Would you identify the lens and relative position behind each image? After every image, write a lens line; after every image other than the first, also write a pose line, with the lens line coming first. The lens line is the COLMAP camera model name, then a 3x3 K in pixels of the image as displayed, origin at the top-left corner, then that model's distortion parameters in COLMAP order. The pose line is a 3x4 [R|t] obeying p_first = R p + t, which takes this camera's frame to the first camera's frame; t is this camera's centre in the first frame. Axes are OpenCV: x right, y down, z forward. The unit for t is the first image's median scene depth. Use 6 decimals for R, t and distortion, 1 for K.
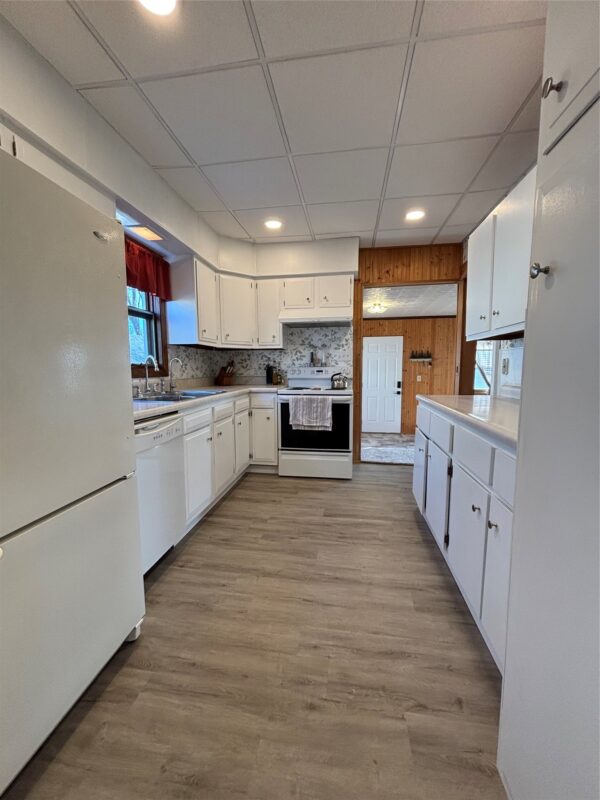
lens RADIAL K [[321.6, 0, 299.3], [0, 321.6, 402.1], [0, 0, 1]] dist [-0.002049, 0.001941]
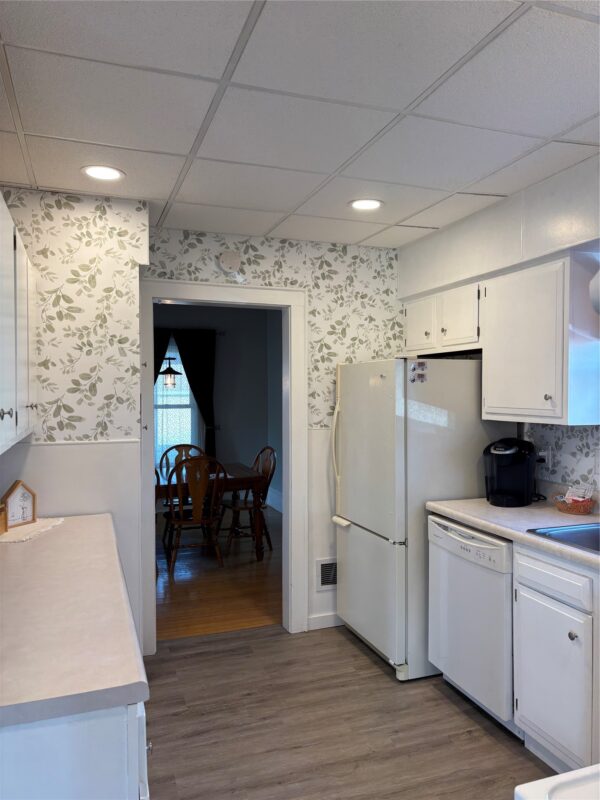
lens RADIAL K [[602.3, 0, 304.5], [0, 602.3, 404.9], [0, 0, 1]] dist [0.044319, -0.032244]
pose [[-0.878295, 0.019446, -0.477724, 0.558593], [-0.042677, 0.991996, 0.118841, -0.353862], [0.476211, 0.124766, -0.870435, 1.687349]]
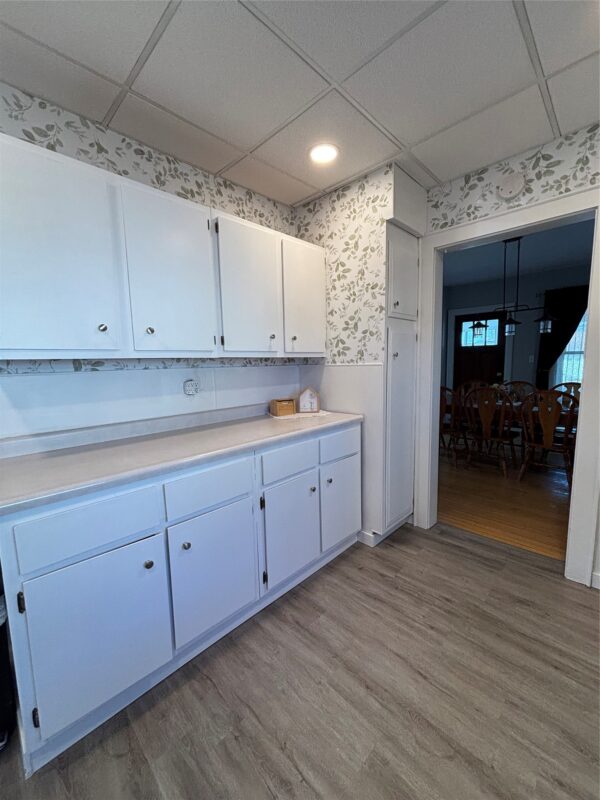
lens RADIAL K [[321.6, 0, 302.1], [0, 321.6, 400.8], [0, 0, 1]] dist [-0.002049, 0.001941]
pose [[-0.812620, -0.048702, 0.580755, -0.126376], [0.088850, 0.974500, 0.206045, -0.205384], [-0.575981, 0.219036, -0.787572, 1.228948]]
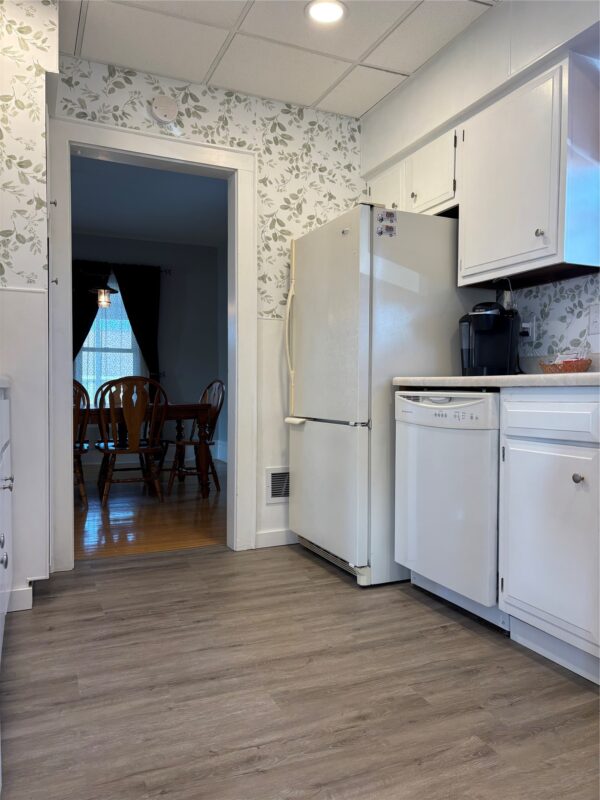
lens RADIAL K [[602.3, 0, 301.9], [0, 602.3, 405.2], [0, 0, 1]] dist [0.044319, -0.032244]
pose [[-0.843887, 0.015323, -0.536302, 0.438785], [-0.057881, 0.991158, 0.119396, -0.047073], [0.533390, 0.131798, -0.835538, 1.536553]]
